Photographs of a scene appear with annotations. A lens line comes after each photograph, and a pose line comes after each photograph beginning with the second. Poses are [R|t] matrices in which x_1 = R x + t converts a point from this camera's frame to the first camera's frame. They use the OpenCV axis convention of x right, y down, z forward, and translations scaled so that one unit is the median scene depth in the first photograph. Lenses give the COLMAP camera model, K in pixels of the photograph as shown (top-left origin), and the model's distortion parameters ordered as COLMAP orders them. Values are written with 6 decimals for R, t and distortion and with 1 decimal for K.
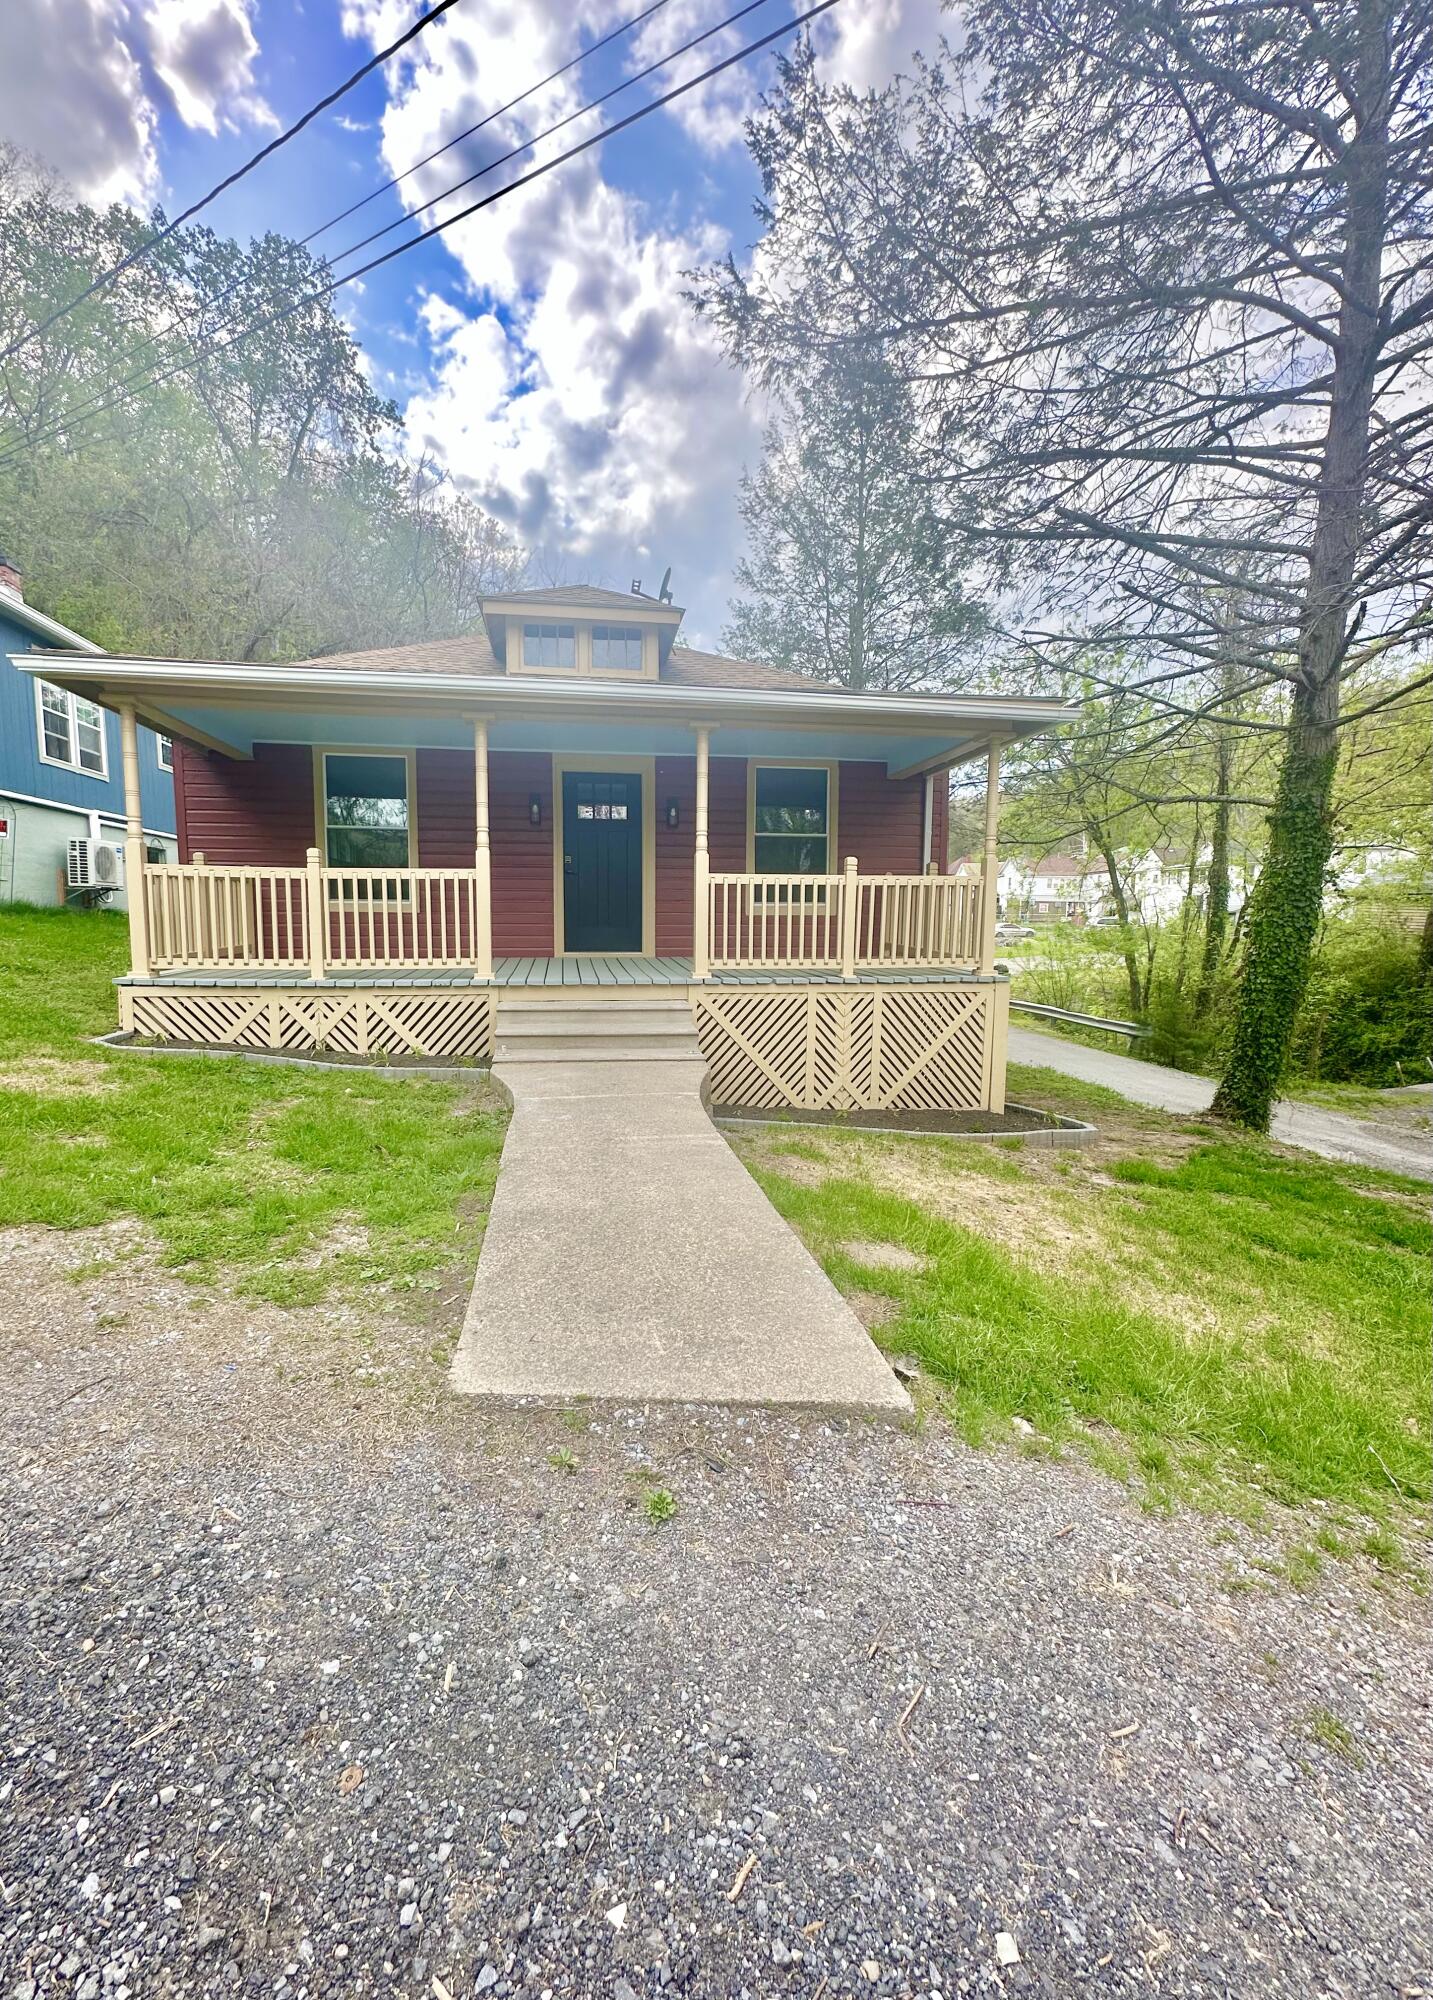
lens RADIAL K [[799.0, 0, 660.9], [0, 799.0, 1006.6], [0, 0, 1]] dist [-0.000670, 0.000062]
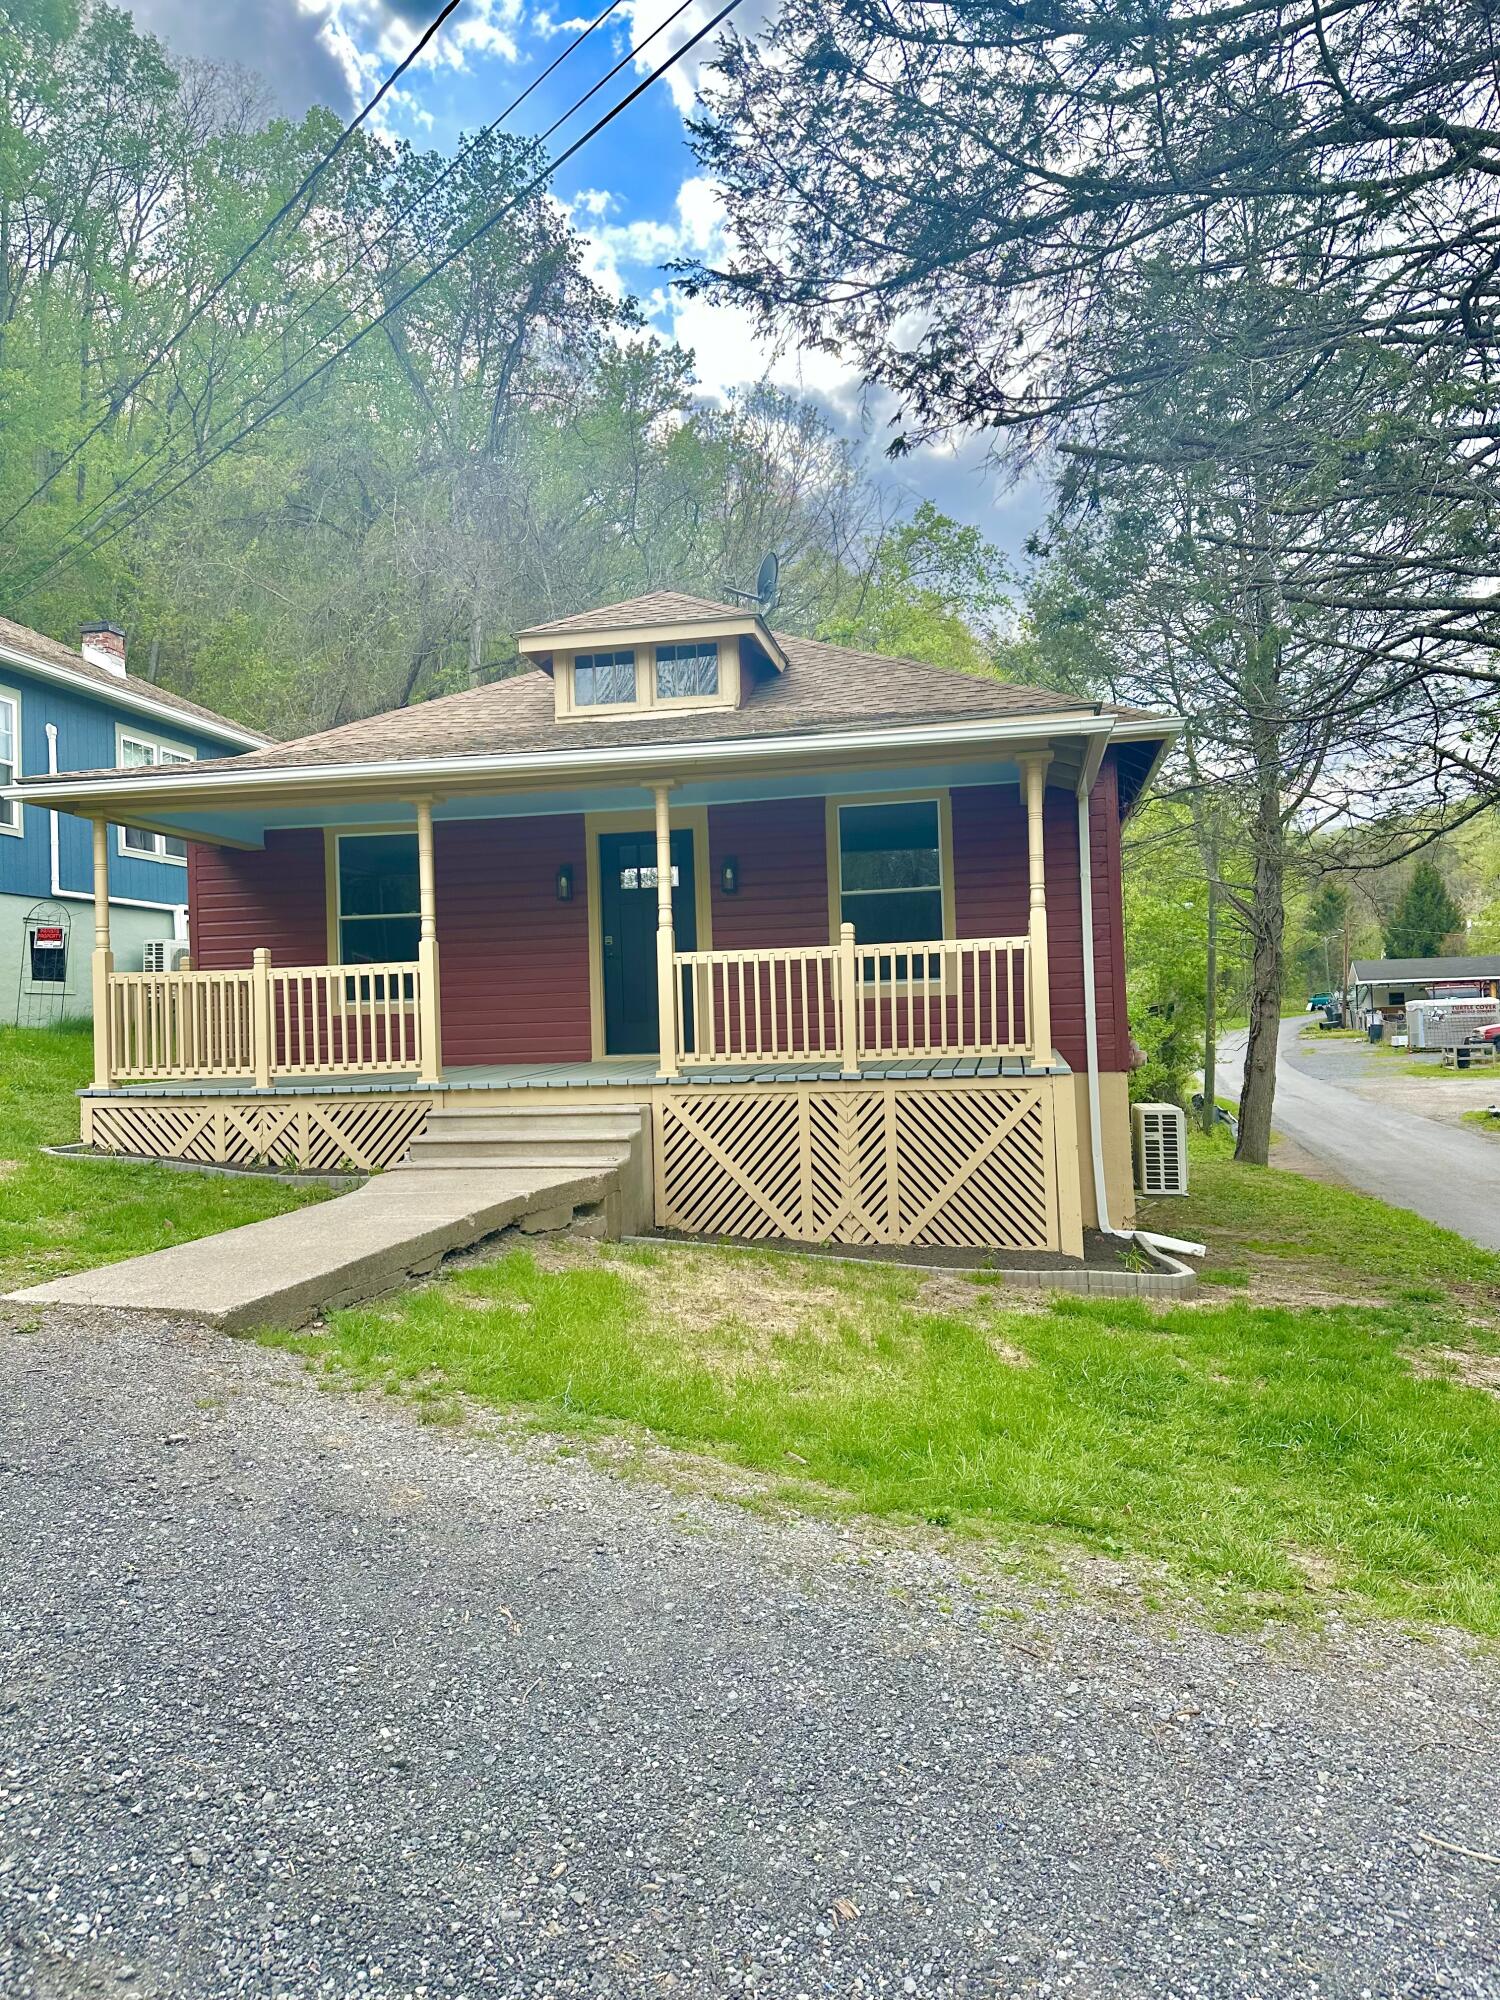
lens RADIAL K [[1398.8, 0, 746.9], [0, 1398.8, 1003.4], [0, 0, 1]] dist [0.080027, -0.122360]
pose [[0.947478, -0.039709, -0.317345, 0.601006], [0.001837, 0.992921, -0.118760, 0.061876], [0.319815, 0.111940, 0.940844, -0.358278]]
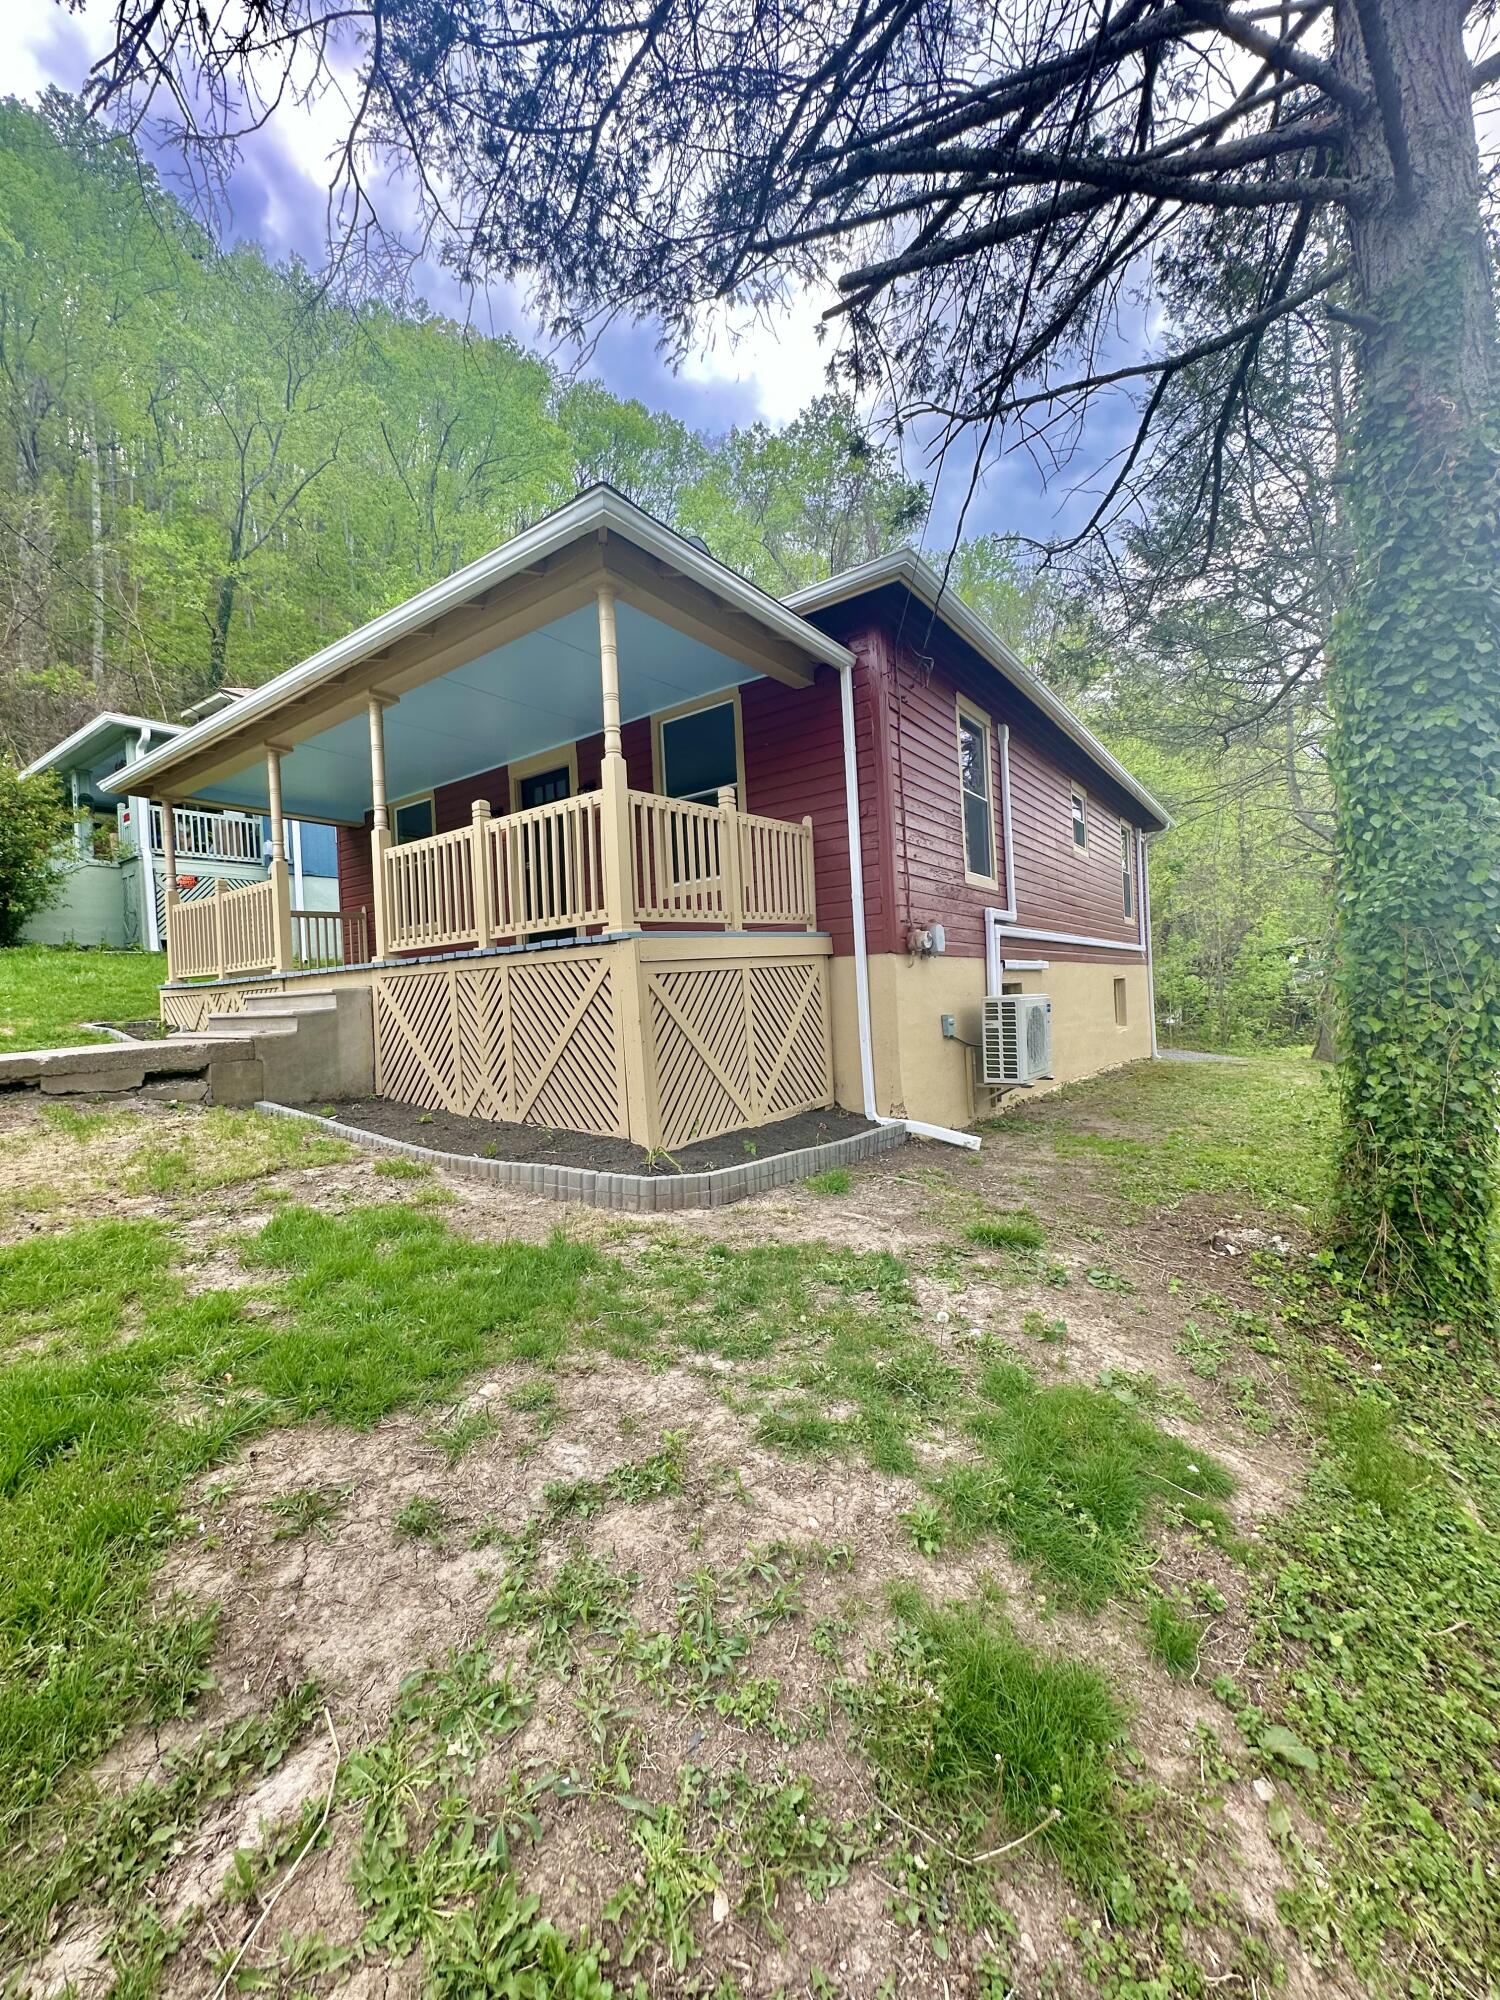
lens RADIAL K [[804.0, 0, 739.9], [0, 804.0, 997.3], [0, 0, 1]] dist [-0.013616, 0.000102]
pose [[0.725126, -0.034379, -0.687757, 1.000910], [-0.021840, 0.997102, -0.072870, 0.064574], [0.688270, 0.067861, 0.722274, 0.624500]]
